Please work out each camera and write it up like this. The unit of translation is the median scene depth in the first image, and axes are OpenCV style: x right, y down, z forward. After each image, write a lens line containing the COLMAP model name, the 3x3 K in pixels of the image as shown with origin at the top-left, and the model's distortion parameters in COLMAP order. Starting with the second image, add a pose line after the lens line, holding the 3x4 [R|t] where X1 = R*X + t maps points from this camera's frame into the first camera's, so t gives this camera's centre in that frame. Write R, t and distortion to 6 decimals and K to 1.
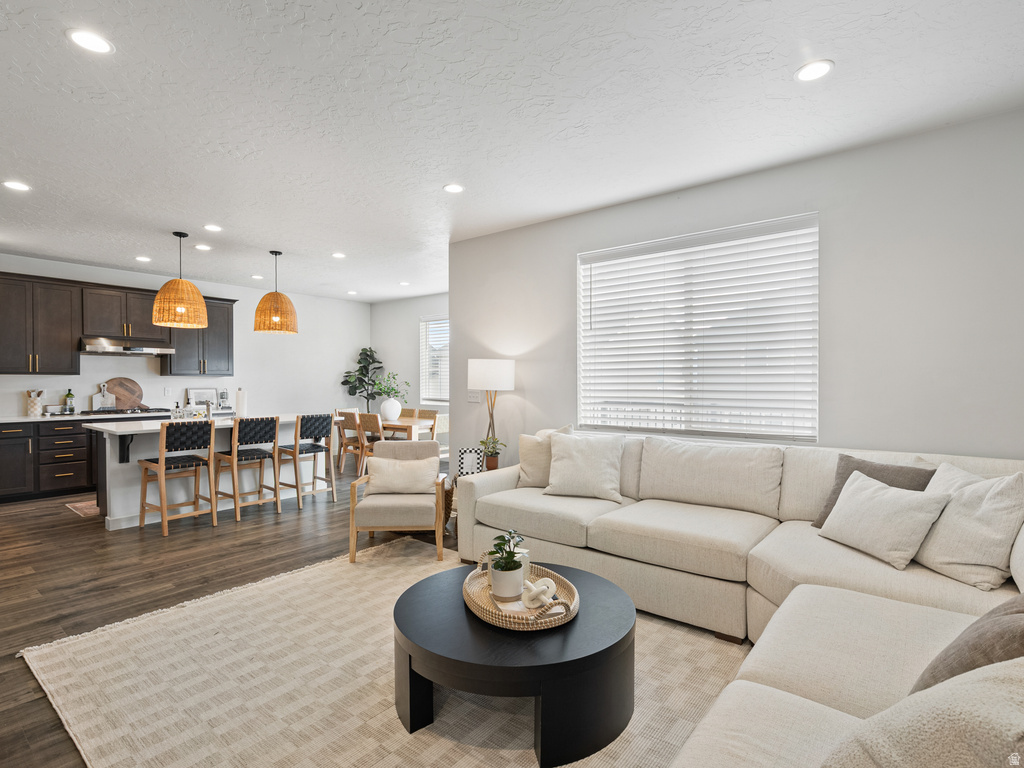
lens RADIAL K [[519.8, 0, 505.1], [0, 519.8, 396.6], [0, 0, 1]] dist [0.003798, 0.001650]
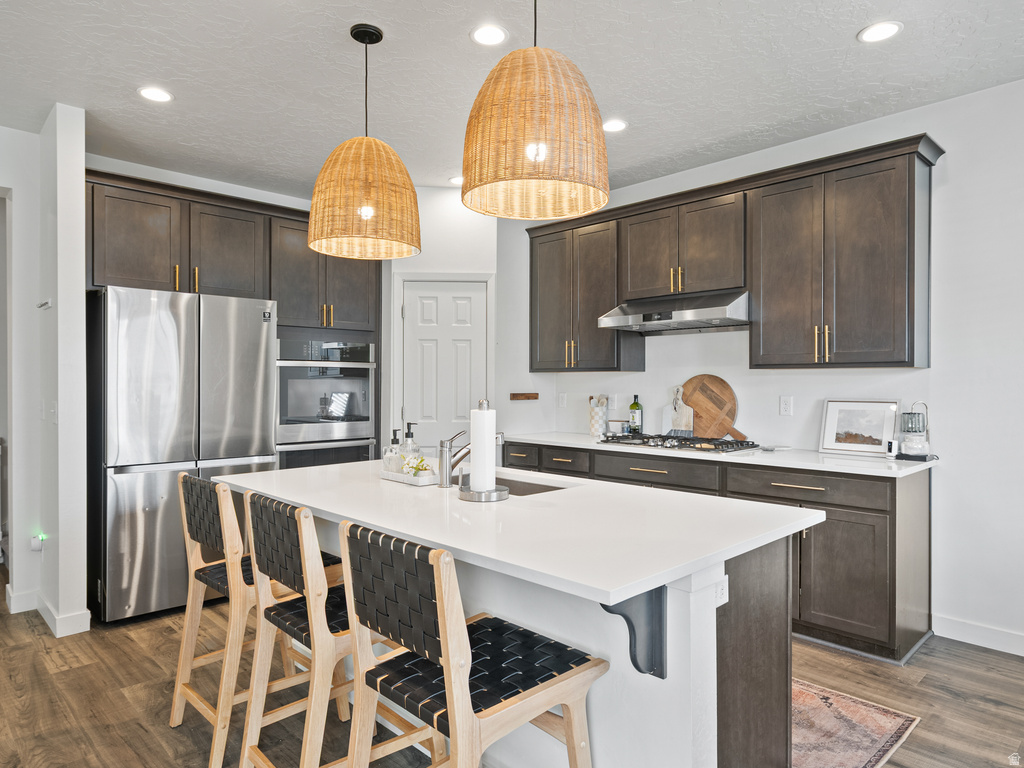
lens RADIAL K [[643.1, 0, 509.7], [0, 643.1, 376.1], [0, 0, 1]] dist [0.005104, 0.002552]
pose [[-0.116630, -0.012004, -0.993103, -0.090824], [-0.030709, 0.999492, -0.008475, -0.025093], [0.992701, 0.029508, -0.116940, 0.920986]]
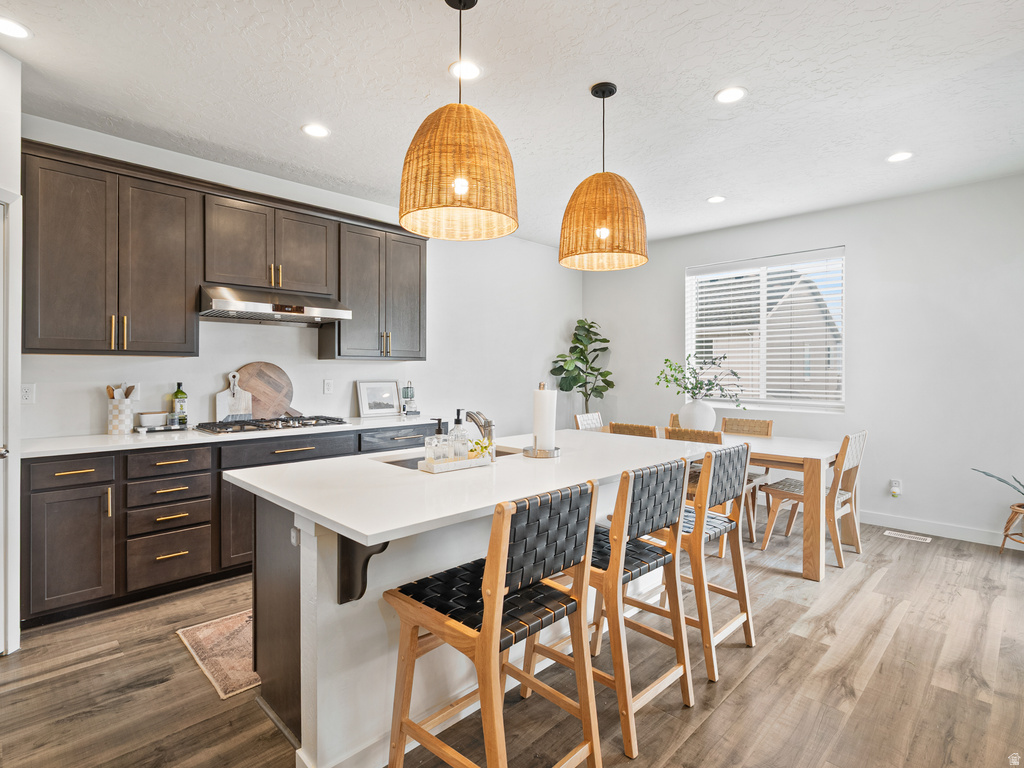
lens RADIAL K [[519.8, 0, 507.4], [0, 519.8, 381.6], [0, 0, 1]] dist [0.003798, 0.001650]
pose [[0.994870, 0.002357, -0.101130, -0.428520], [-0.003290, 0.999954, -0.009060, -0.011705], [0.101104, 0.009346, 0.994832, 0.481359]]
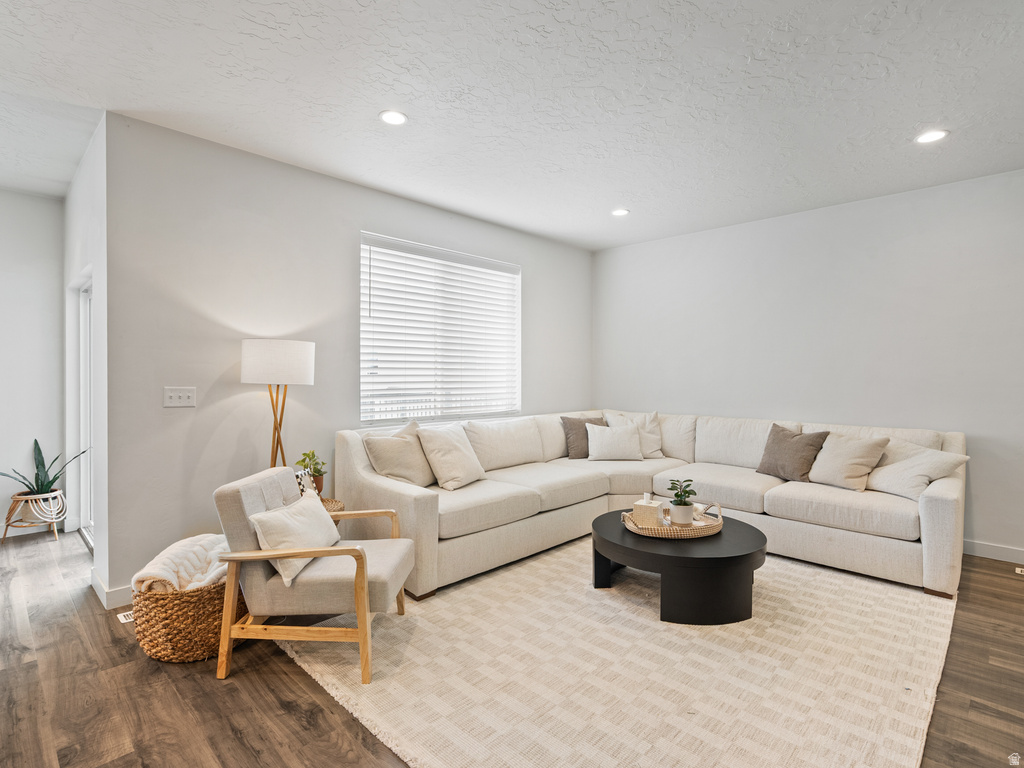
lens RADIAL K [[519.8, 0, 514.7], [0, 519.8, 384.6], [0, 0, 1]] dist [0.003798, 0.001650]
pose [[0.080291, -0.014772, 0.996662, -0.504556], [0.021194, 0.999689, 0.013110, -0.010946], [-0.996546, 0.020070, 0.080579, 0.460223]]
